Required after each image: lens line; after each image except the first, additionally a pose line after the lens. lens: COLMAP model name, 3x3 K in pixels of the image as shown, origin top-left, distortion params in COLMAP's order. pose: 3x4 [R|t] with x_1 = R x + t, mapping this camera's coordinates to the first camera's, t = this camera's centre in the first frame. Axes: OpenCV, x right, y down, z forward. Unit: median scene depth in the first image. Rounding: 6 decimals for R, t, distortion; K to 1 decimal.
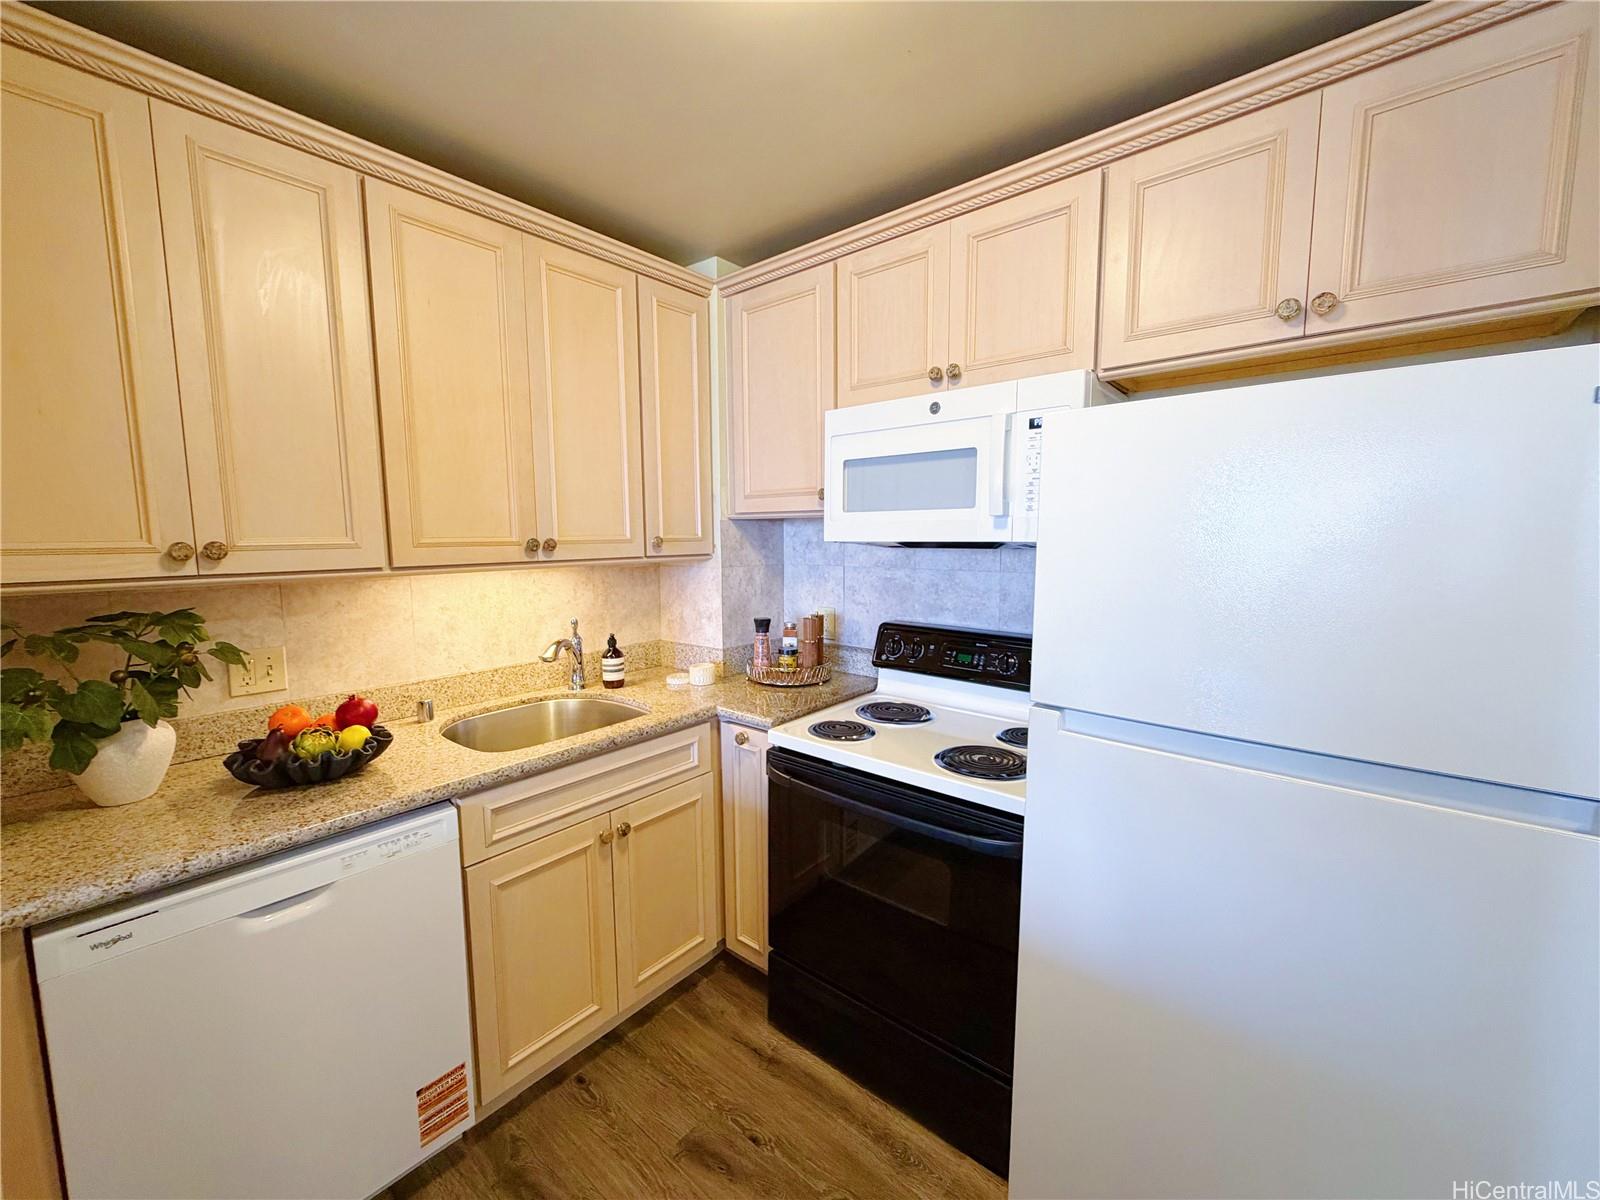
lens RADIAL K [[637.3, 0, 788.1], [0, 637.3, 602.7], [0, 0, 1]] dist [0.001705, -0.000832]
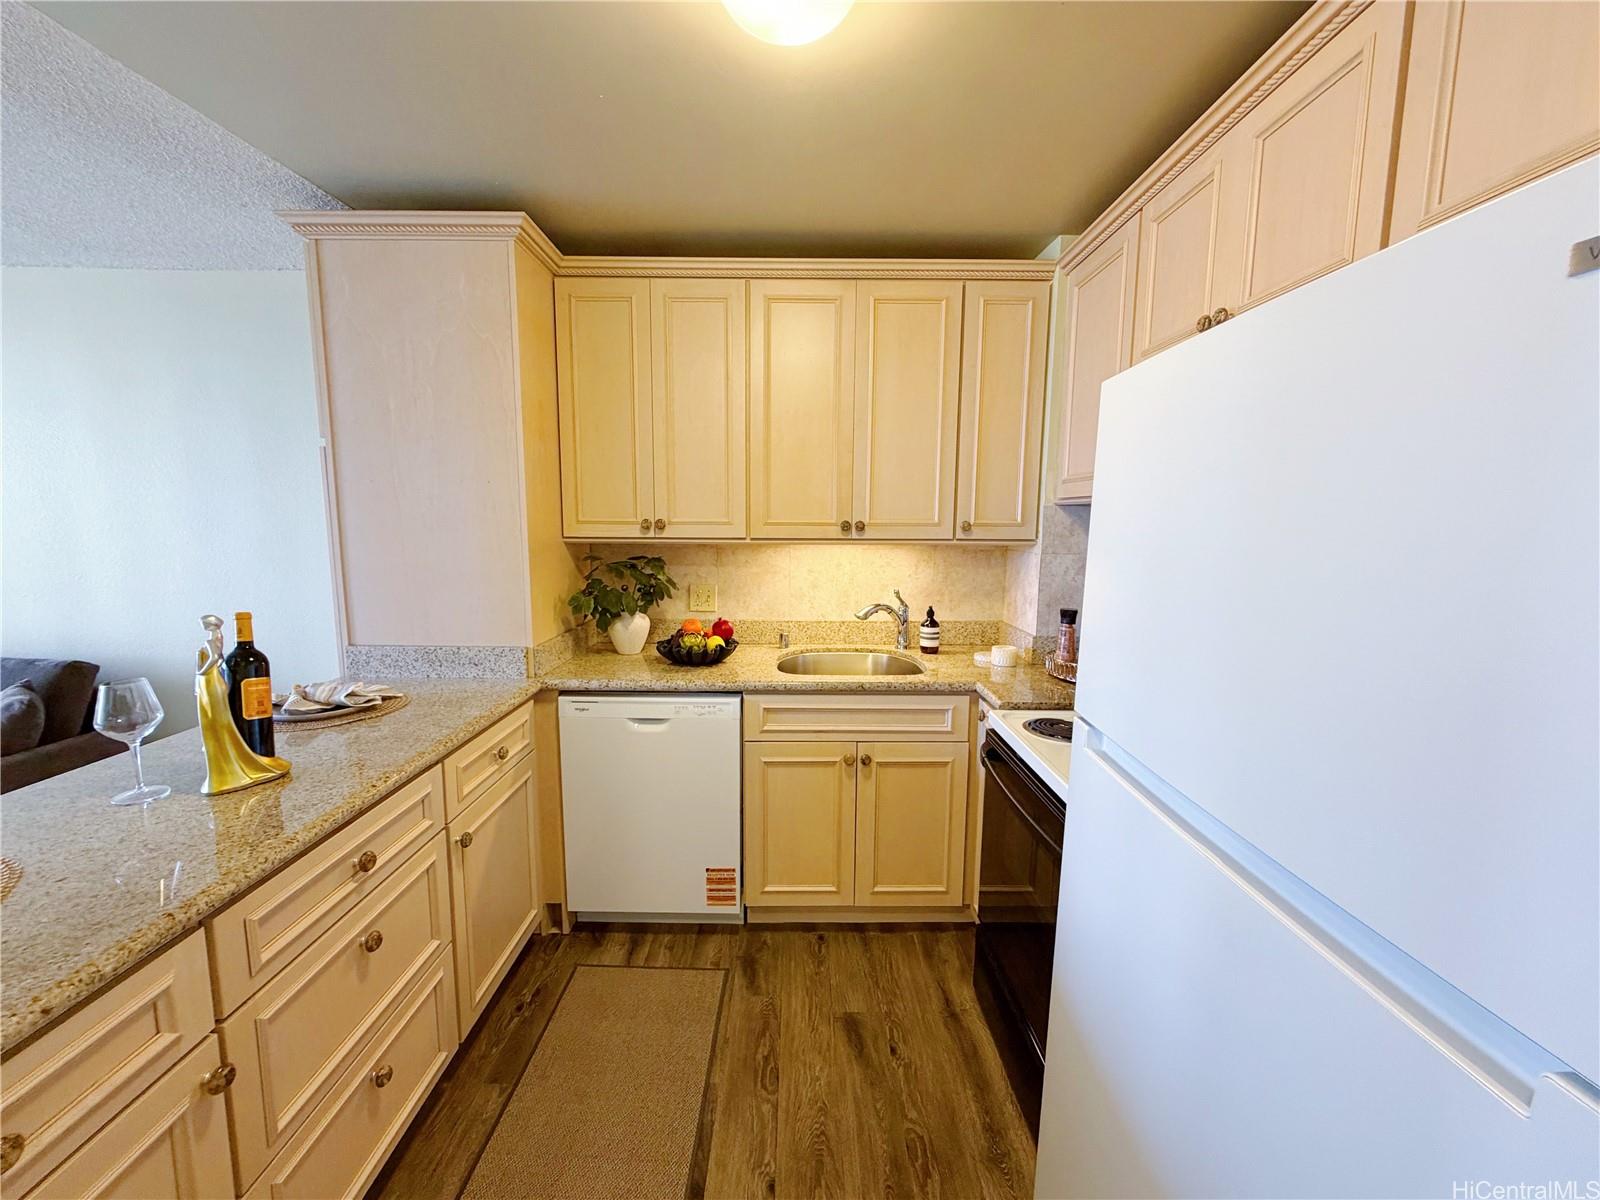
lens RADIAL K [[637.3, 0, 794.2], [0, 637.3, 603.5], [0, 0, 1]] dist [0.001705, -0.000832]
pose [[0.650715, 0.112319, -0.750969, 0.537640], [-0.094849, 0.993277, 0.066374, -0.010435], [0.753375, 0.028038, 0.656994, 0.083928]]
